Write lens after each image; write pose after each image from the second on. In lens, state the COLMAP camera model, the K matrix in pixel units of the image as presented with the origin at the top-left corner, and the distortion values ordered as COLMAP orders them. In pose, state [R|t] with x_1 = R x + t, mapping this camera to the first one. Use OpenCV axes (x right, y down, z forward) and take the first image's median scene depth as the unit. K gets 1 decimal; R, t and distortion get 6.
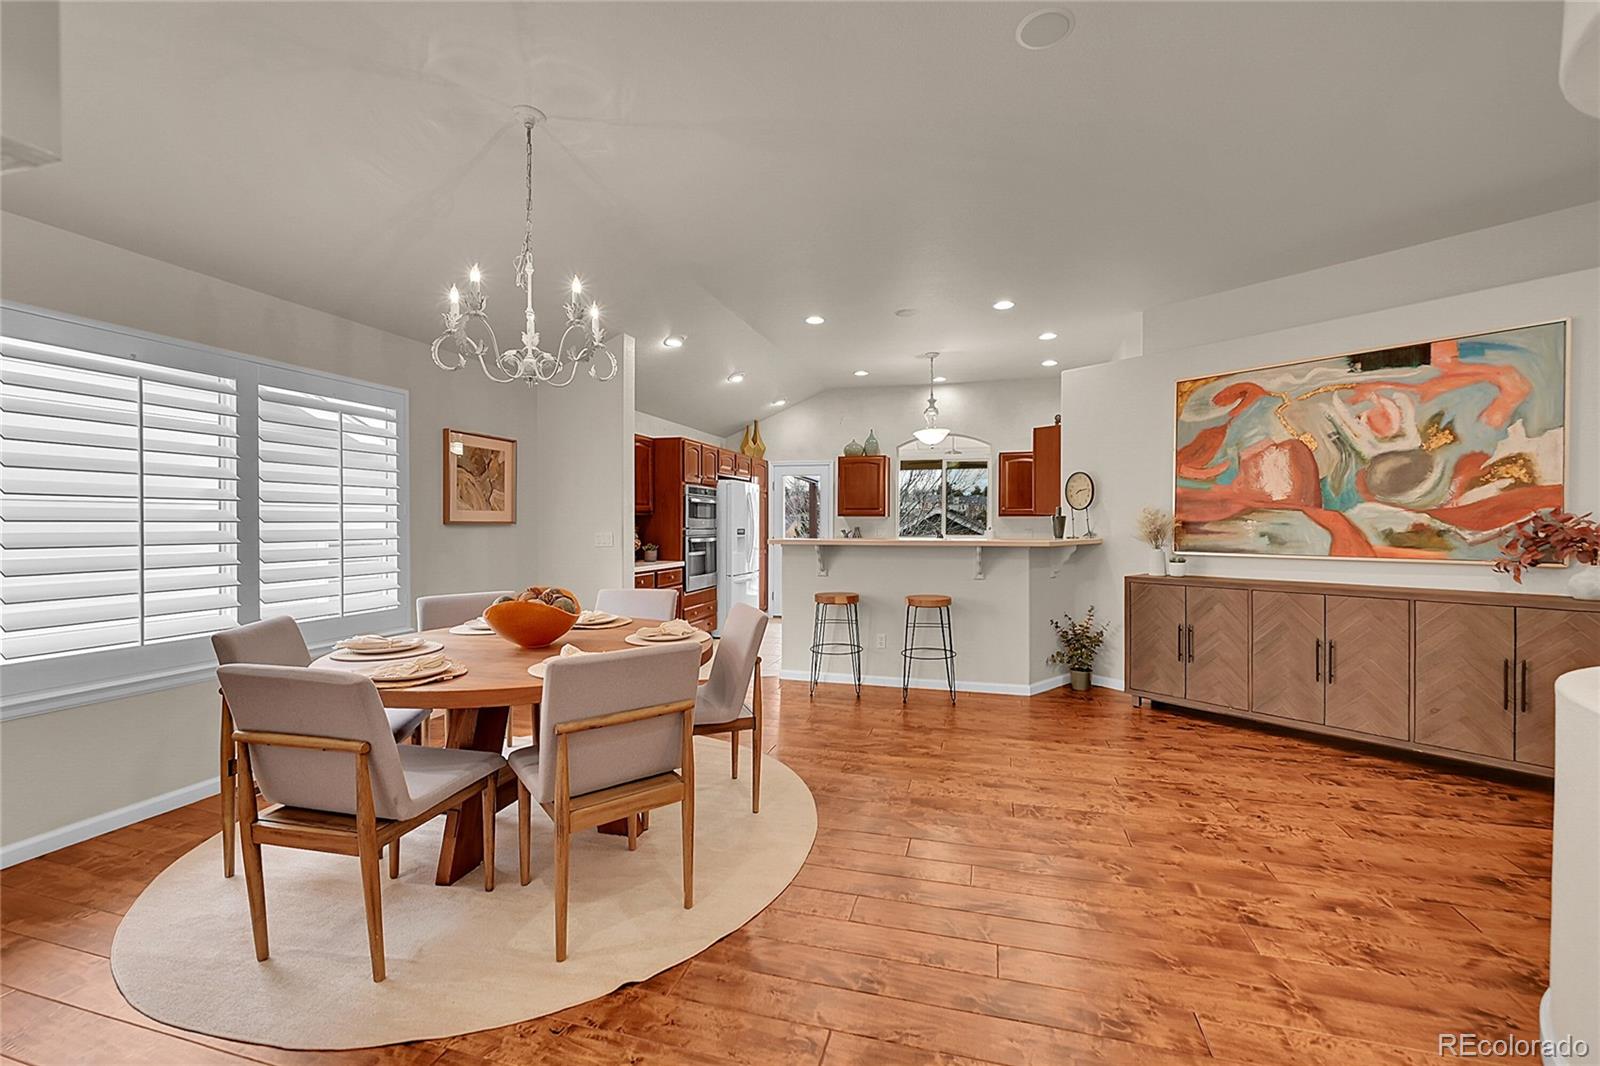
lens RADIAL K [[664.8, 0, 809.9], [0, 664.8, 528.2], [0, 0, 1]] dist [0.003326, 0.000278]
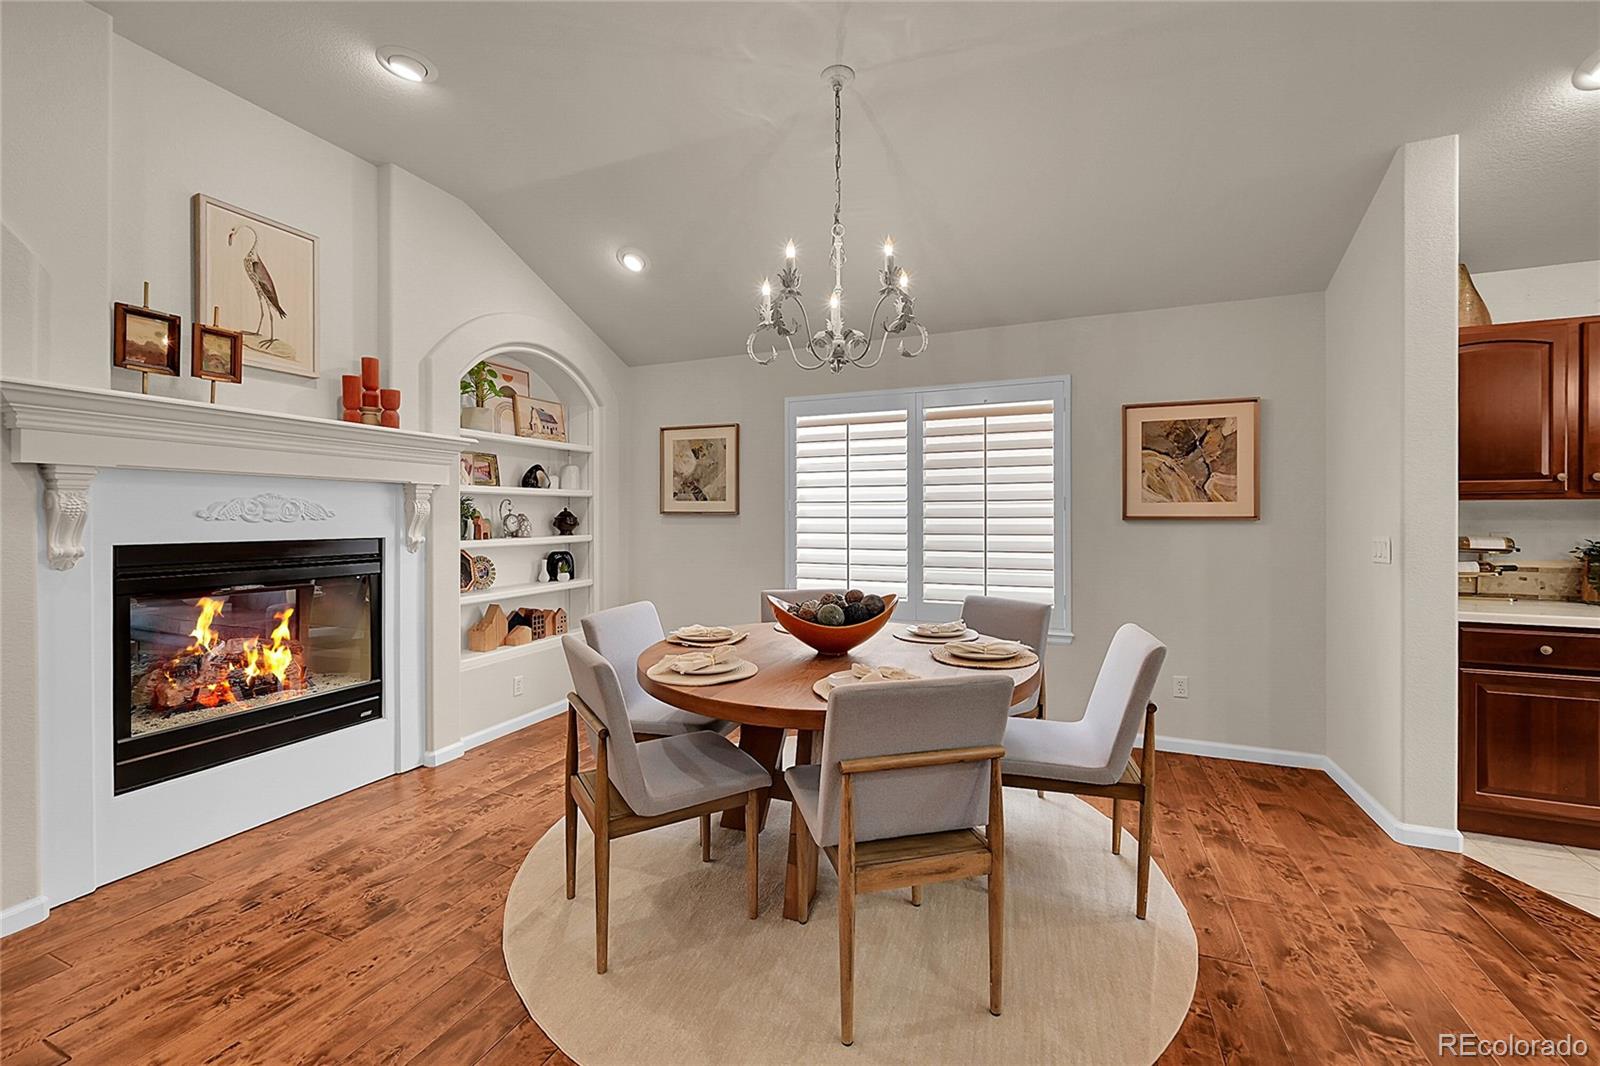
lens RADIAL K [[637.3, 0, 813.2], [0, 637.3, 520.2], [0, 0, 1]] dist [-0.003723, 0.000767]
pose [[-0.107171, 0.003588, -0.994234, 0.283899], [-0.006689, 0.999968, 0.004329, -0.007266], [0.994218, 0.007115, -0.107143, 0.693697]]
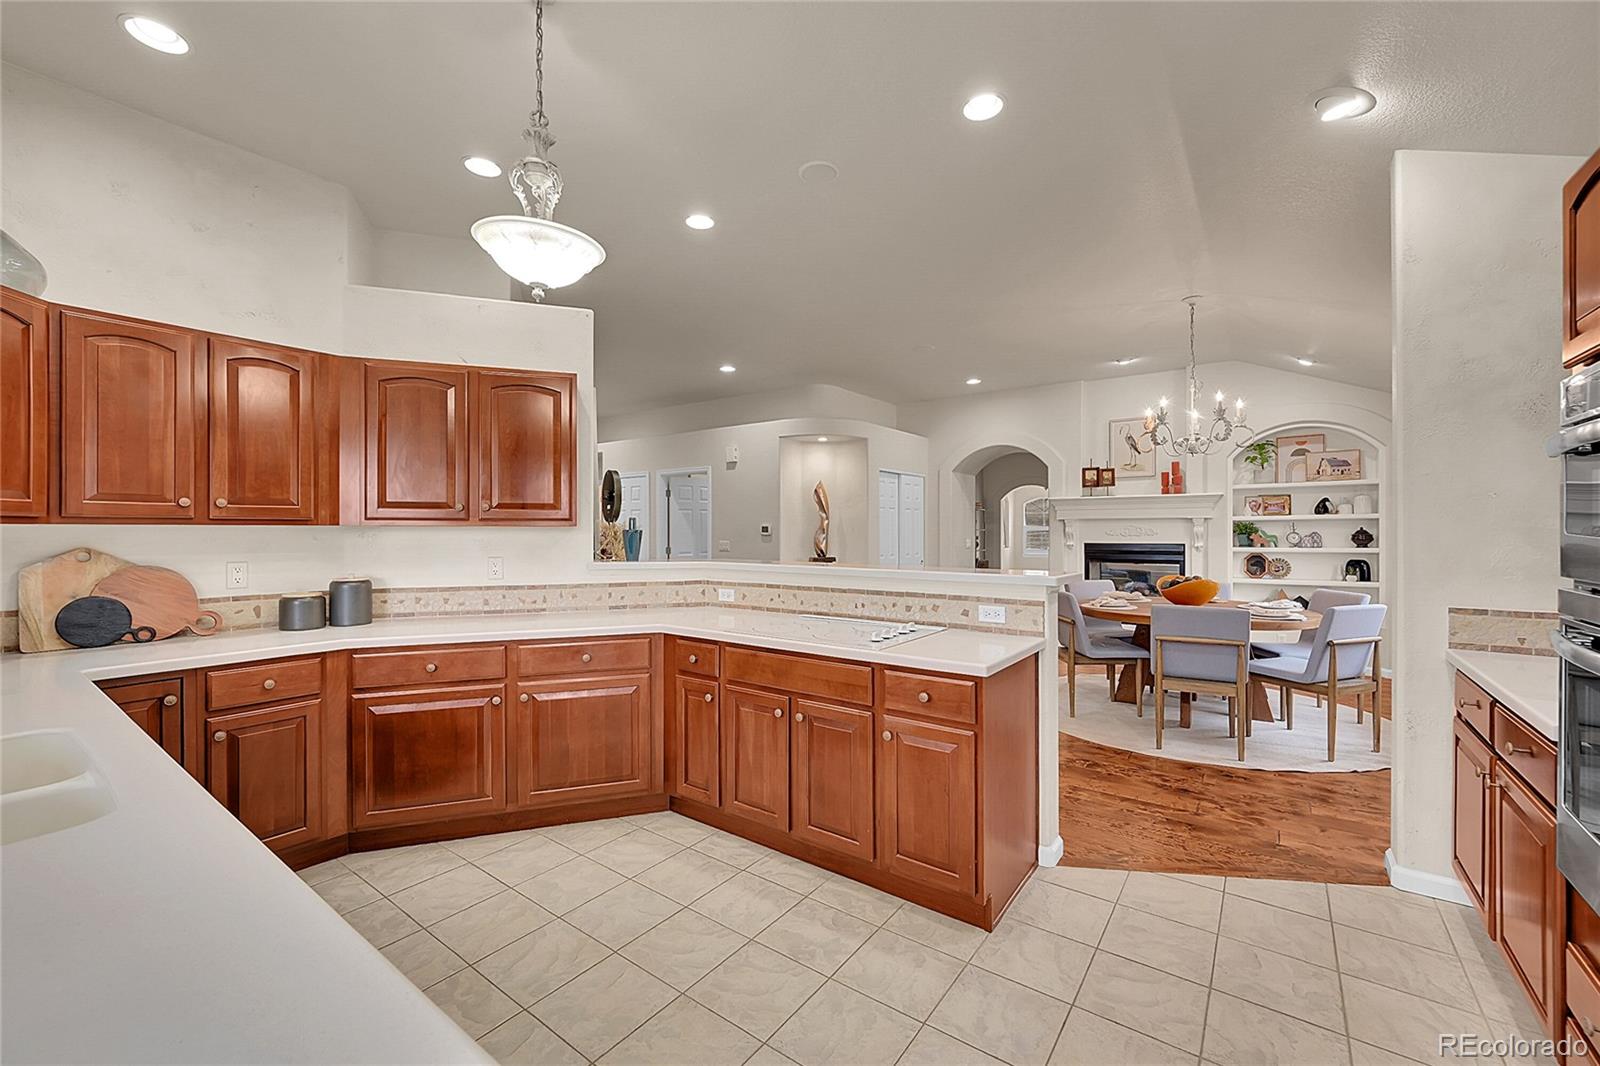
lens RADIAL K [[637.3, 0, 791.4], [0, 637.3, 534.6], [0, 0, 1]] dist [-0.003723, 0.000767]
pose [[-0.932421, -0.001649, 0.361369, -0.033480], [0.003302, 0.999909, 0.013084, -0.025632], [-0.361358, 0.013394, -0.932331, 1.836176]]
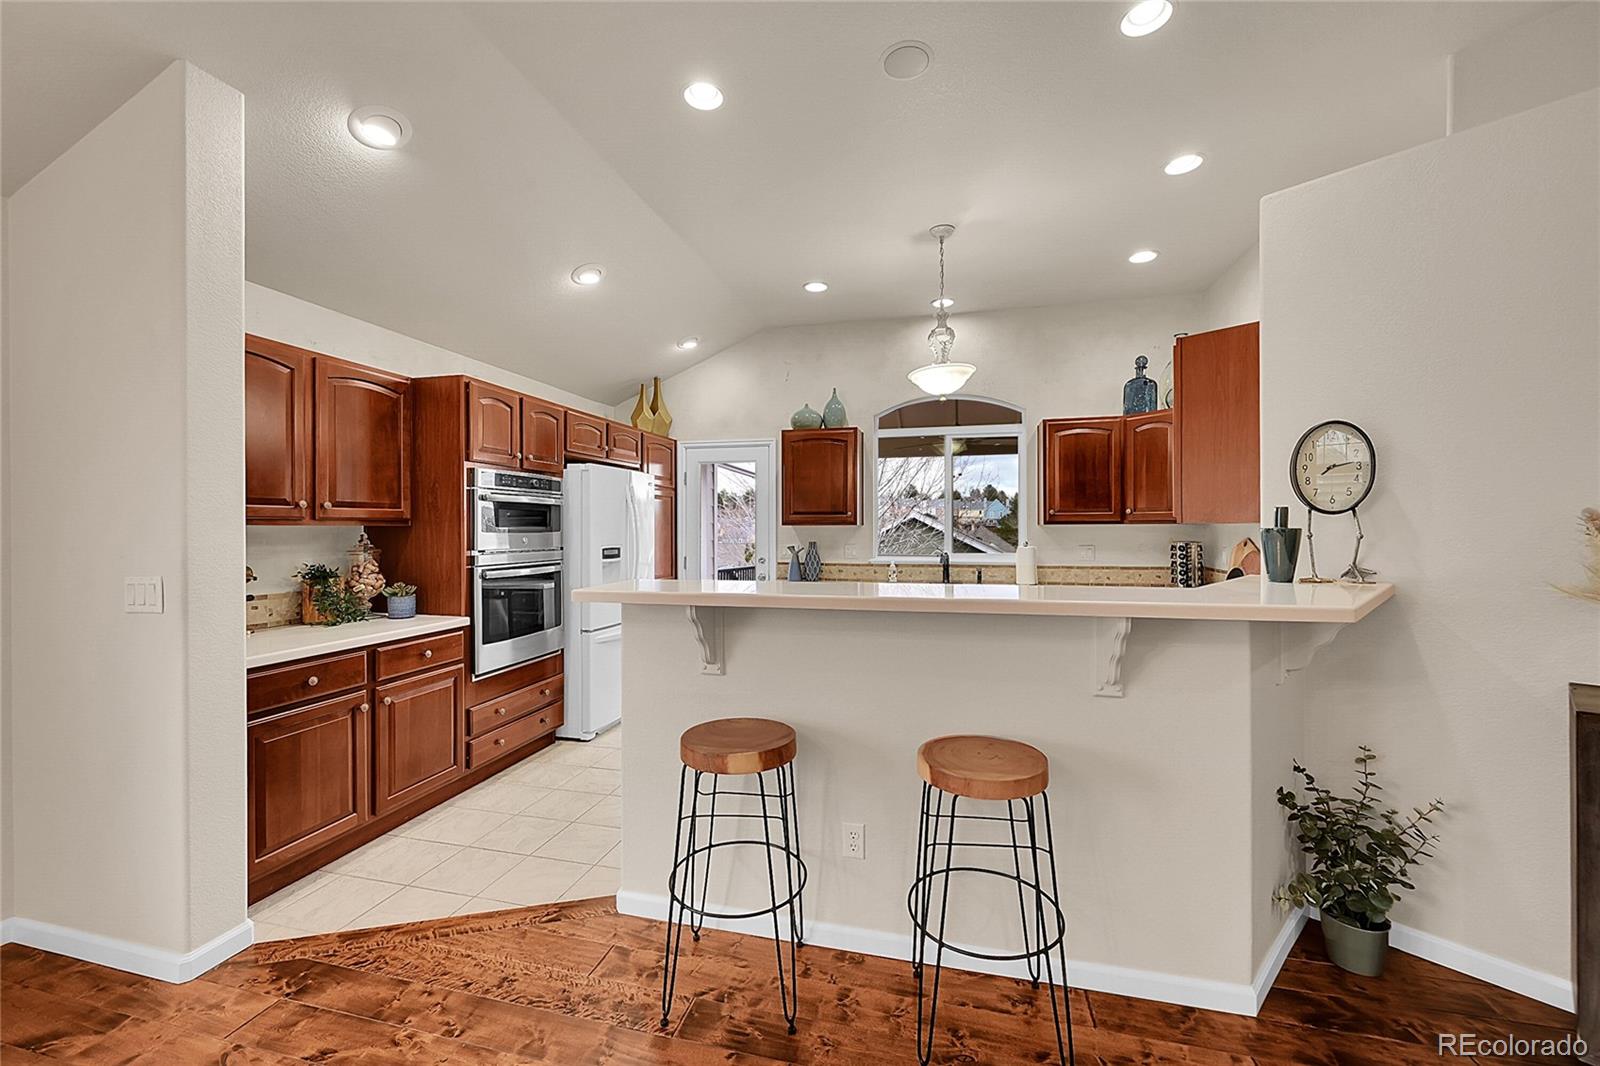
lens RADIAL K [[637.3, 0, 792.7], [0, 637.3, 525.9], [0, 0, 1]] dist [-0.003723, 0.000767]
pose [[0.999812, -0.004640, 0.018852, 0.074617], [0.004813, 0.999946, -0.009165, -0.020887], [-0.018808, 0.009254, 0.999780, 0.716887]]
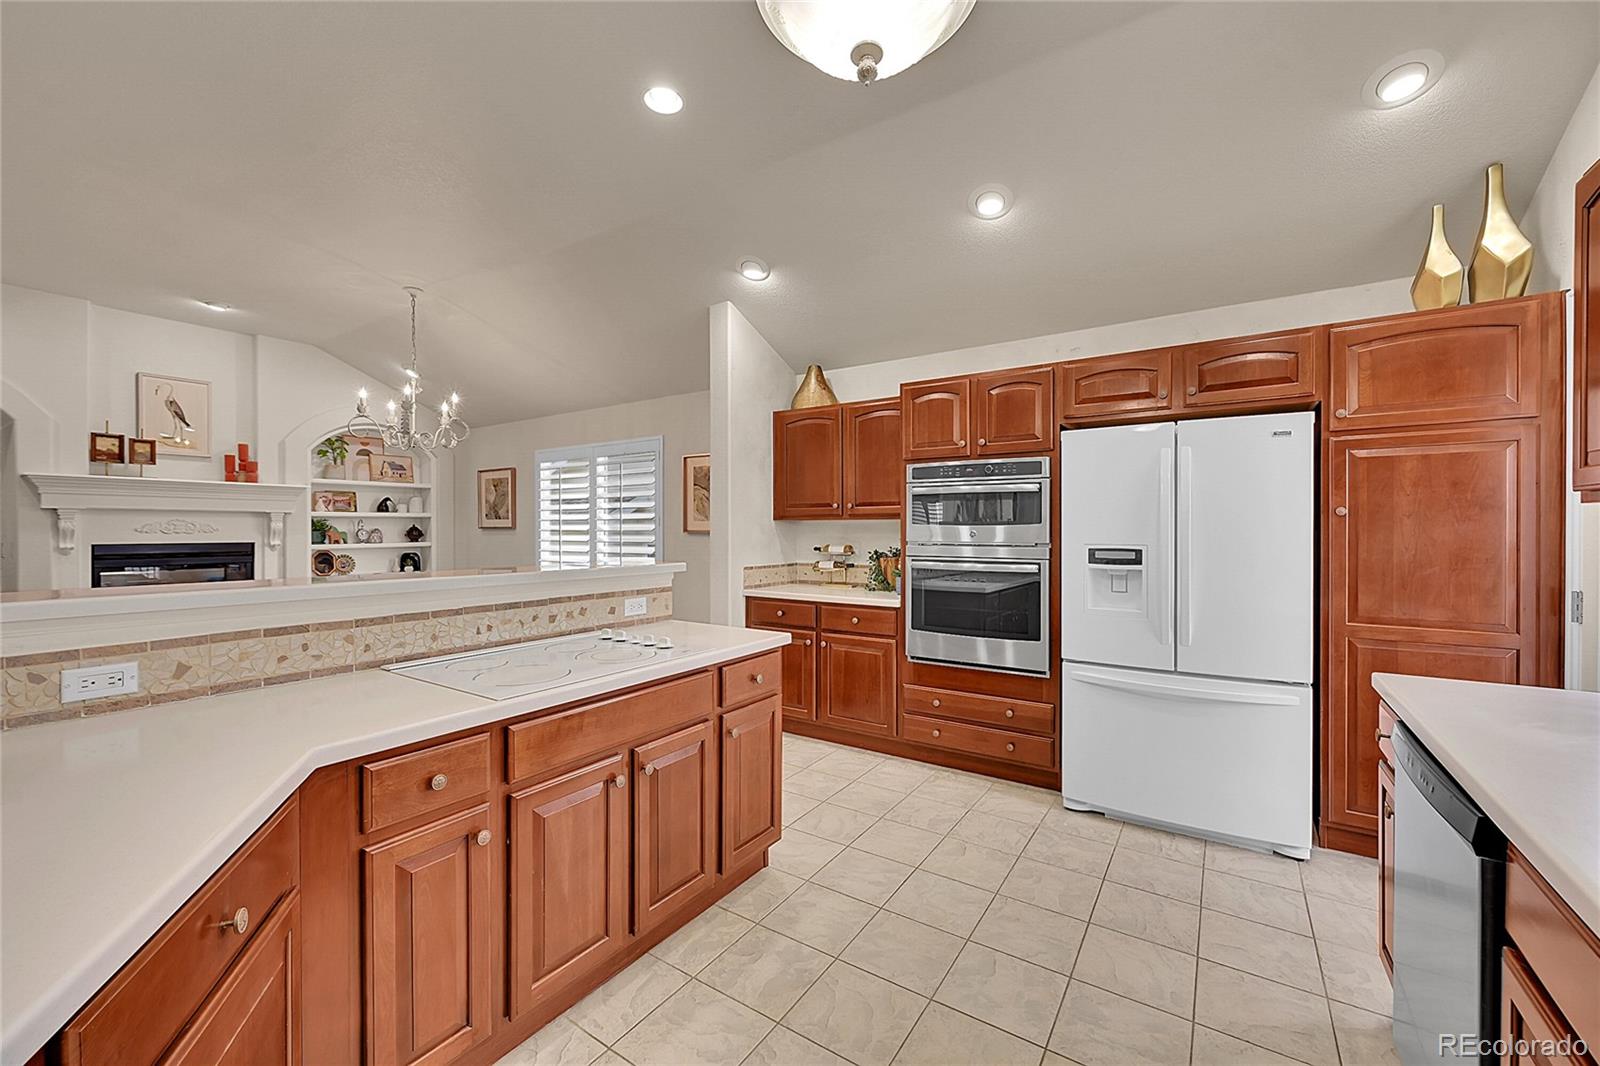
lens RADIAL K [[637.3, 0, 810.6], [0, 637.3, 532.0], [0, 0, 1]] dist [-0.003723, 0.000767]
pose [[-0.300079, 0.003229, -0.953909, 0.501158], [-0.006146, 0.999967, 0.005318, -0.015796], [0.953895, 0.007459, -0.300049, 1.551677]]
